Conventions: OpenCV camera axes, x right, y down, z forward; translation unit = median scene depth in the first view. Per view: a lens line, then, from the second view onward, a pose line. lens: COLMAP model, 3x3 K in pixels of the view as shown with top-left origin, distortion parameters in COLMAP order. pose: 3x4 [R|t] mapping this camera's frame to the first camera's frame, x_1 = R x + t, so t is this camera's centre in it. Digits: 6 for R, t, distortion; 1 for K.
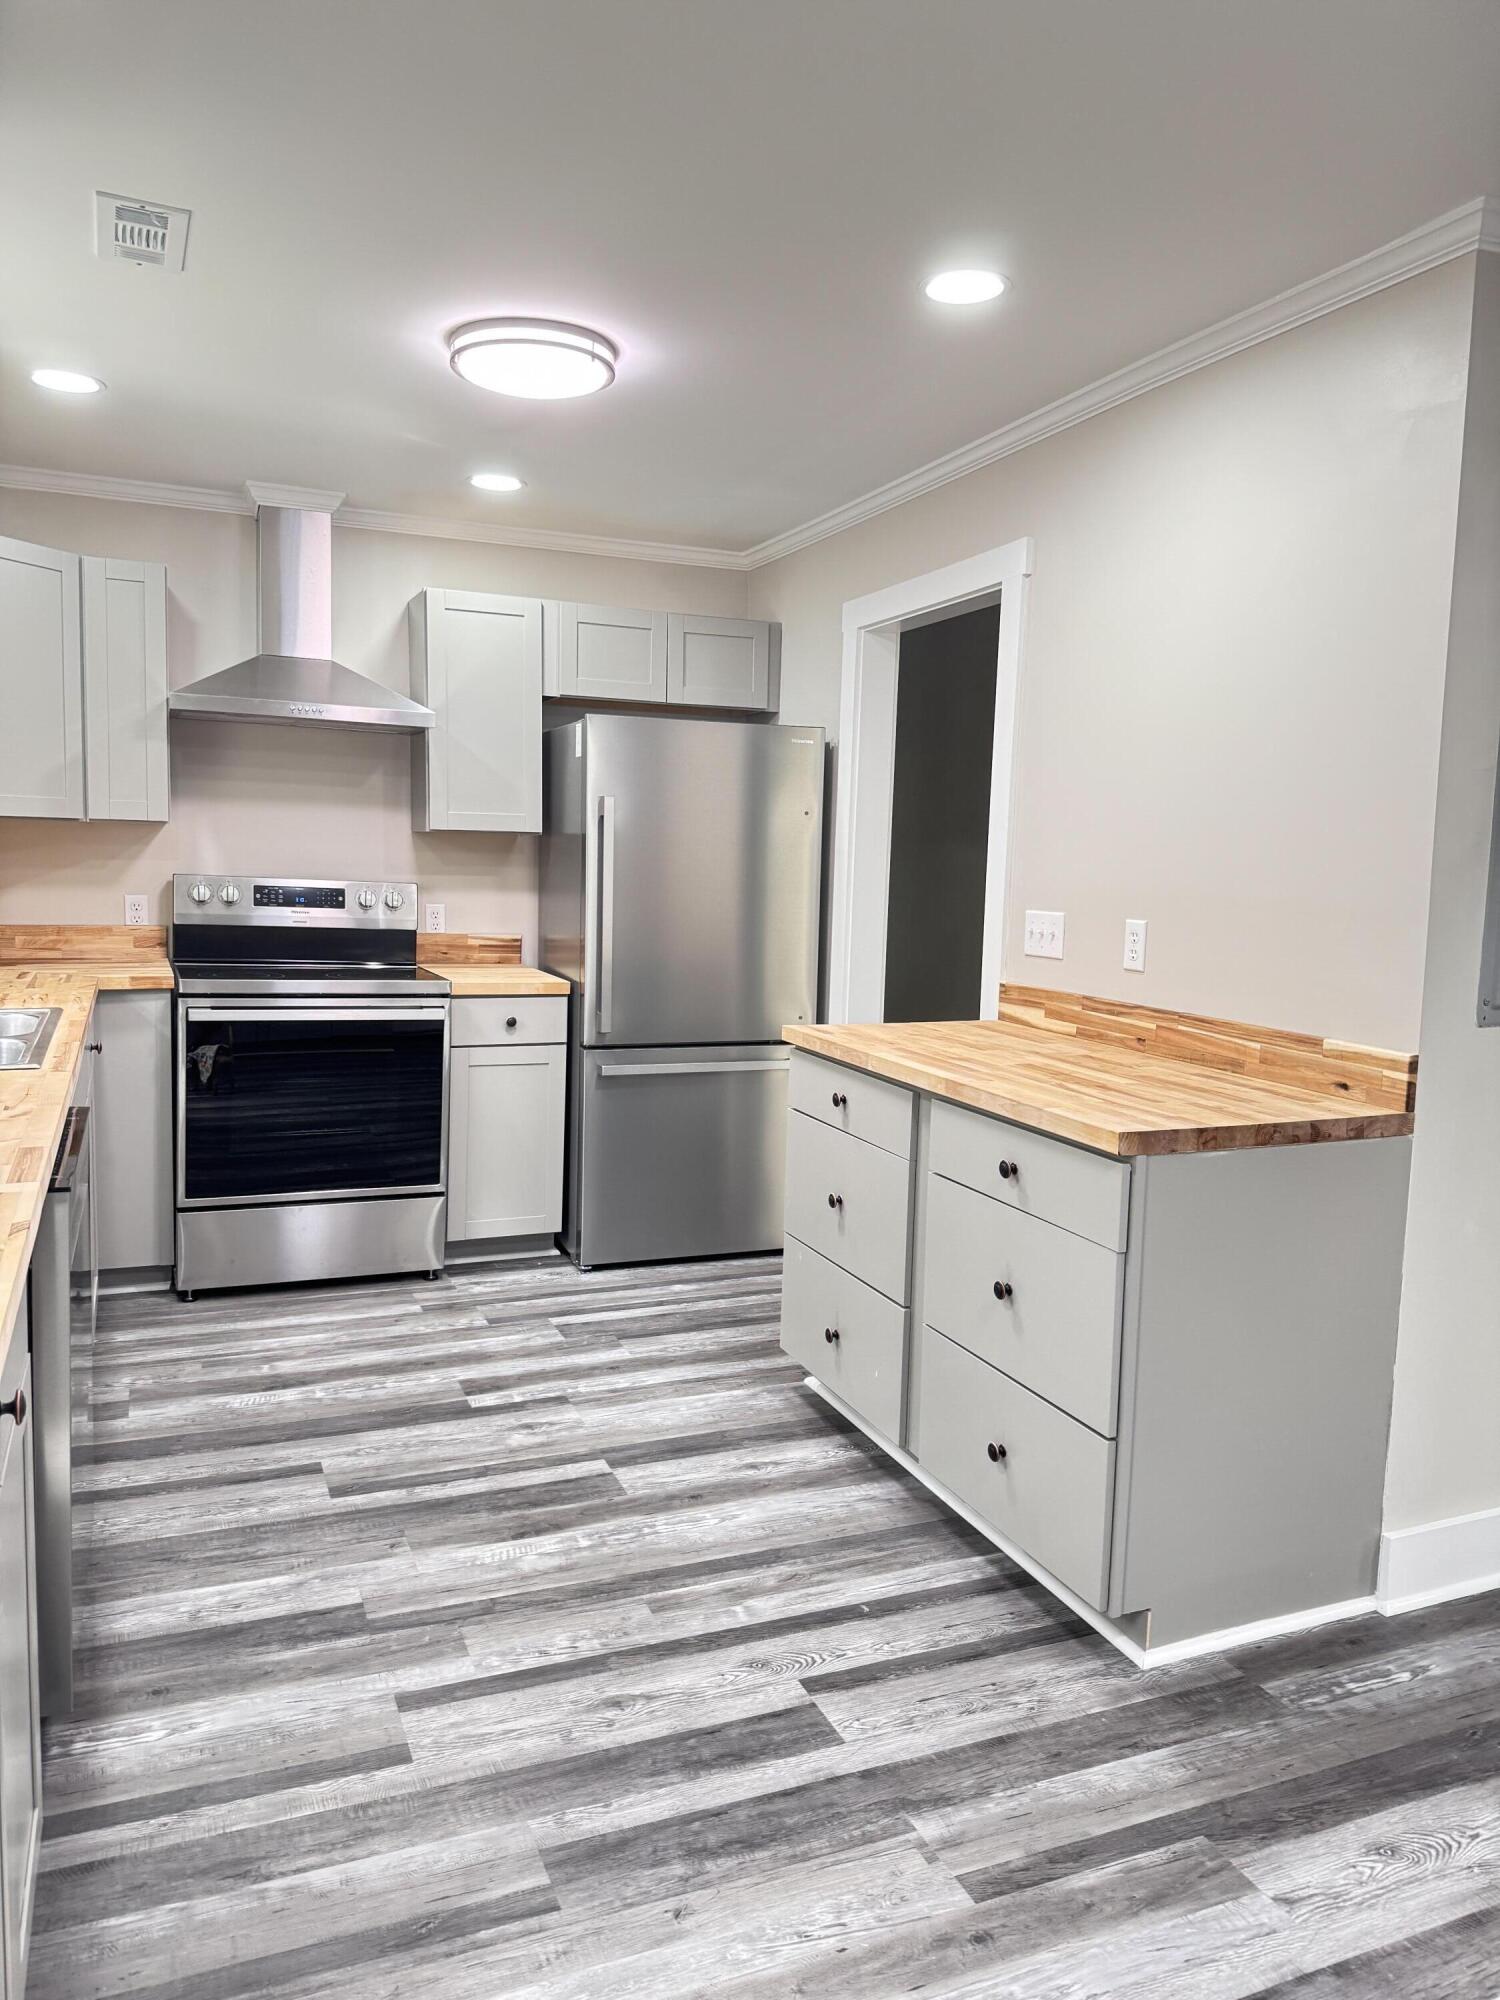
lens RADIAL K [[1407.4, 0, 748.3], [0, 1407.4, 976.8], [0, 0, 1]] dist [-0.007838, -0.007839]
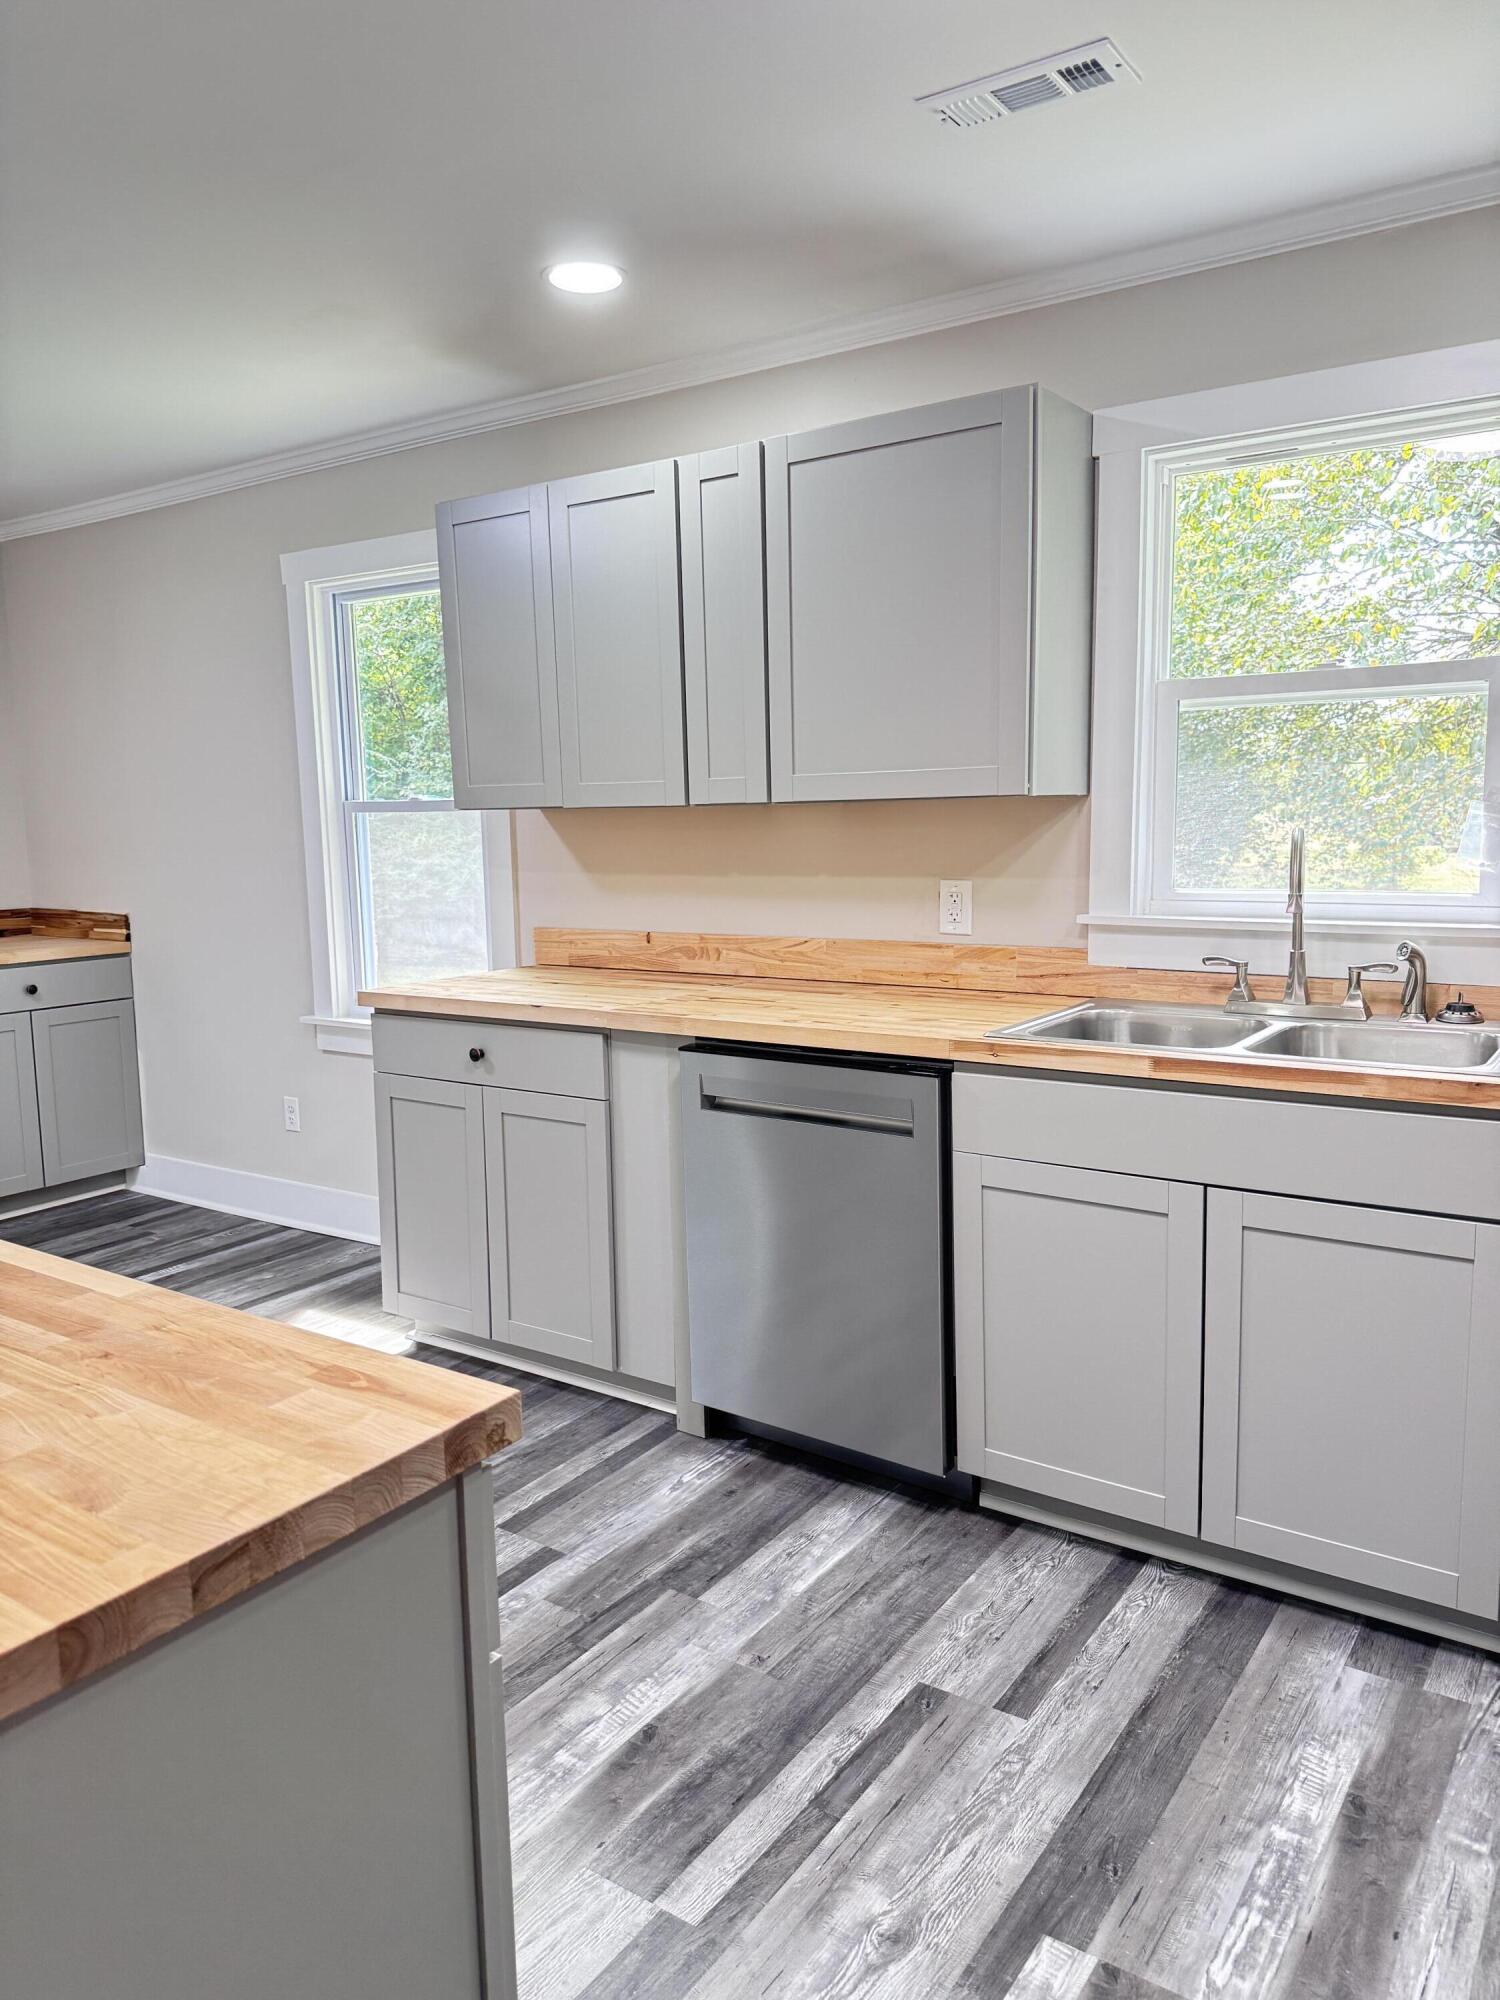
lens RADIAL K [[1409.4, 0, 746.7], [0, 1409.4, 1009.1], [0, 0, 1]] dist [0.113309, -0.179025]
pose [[-0.844483, 0.061982, -0.531983, 0.185500], [-0.056381, 0.977474, 0.203387, -0.148424], [0.532606, 0.201750, -0.821966, 1.637206]]
